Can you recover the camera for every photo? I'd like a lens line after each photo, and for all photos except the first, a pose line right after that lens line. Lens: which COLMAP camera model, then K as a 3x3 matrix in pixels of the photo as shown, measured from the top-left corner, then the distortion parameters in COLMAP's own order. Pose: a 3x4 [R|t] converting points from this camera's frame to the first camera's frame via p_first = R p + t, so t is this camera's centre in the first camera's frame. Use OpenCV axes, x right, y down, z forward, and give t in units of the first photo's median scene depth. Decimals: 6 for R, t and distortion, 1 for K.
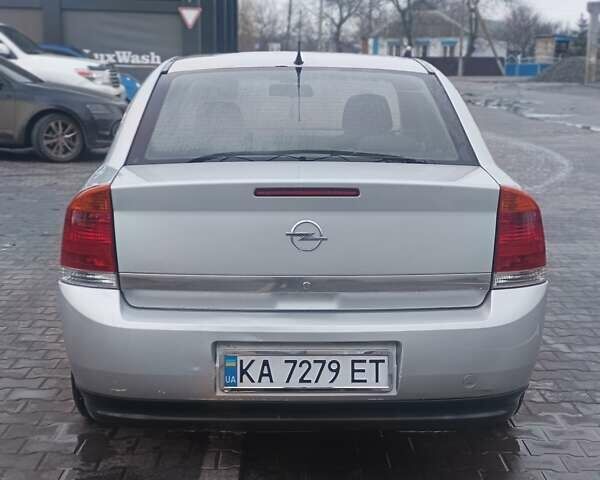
lens RADIAL K [[1036.4, 0, 297.3], [0, 1036.4, 242.4], [0, 0, 1]] dist [0.162095, 0.000000]
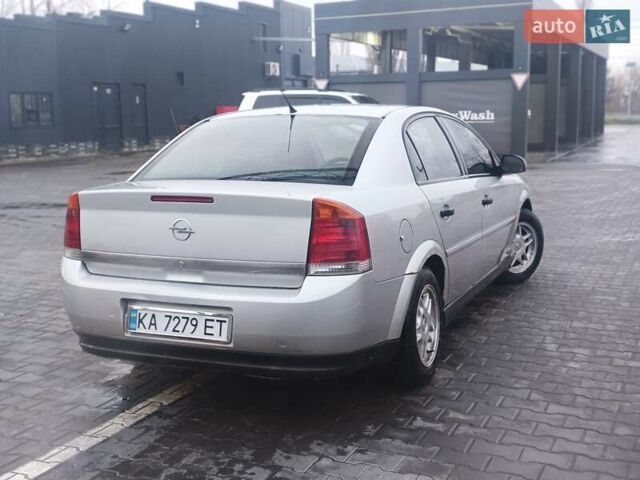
lens RADIAL K [[829.1, 0, 313.9], [0, 829.1, 240.0], [0, 0, 1]] dist [0.107904, 0.000000]
pose [[0.905751, 0.040930, -0.421828, 0.650076], [-0.053377, 0.998417, -0.017735, 0.018474], [0.420435, 0.038580, 0.906502, 0.035535]]
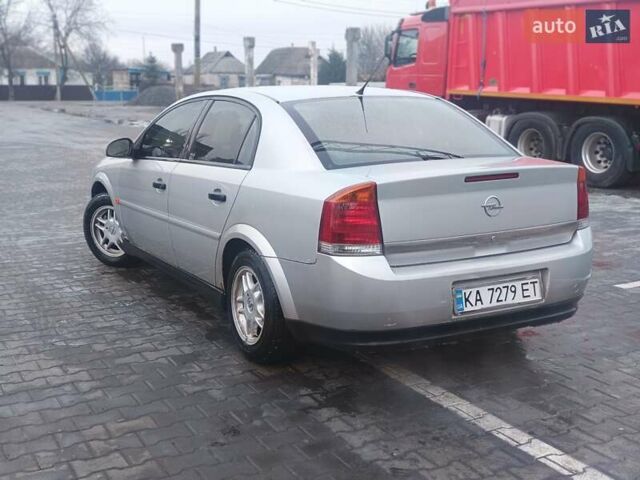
lens RADIAL K [[829.1, 0, 321.2], [0, 829.1, 237.6], [0, 0, 1]] dist [0.107904, 0.000000]
pose [[0.887118, -0.098443, 0.450923, -0.759616], [0.095973, 0.994978, 0.028407, -0.018867], [-0.451455, 0.018077, 0.892111, 0.022672]]
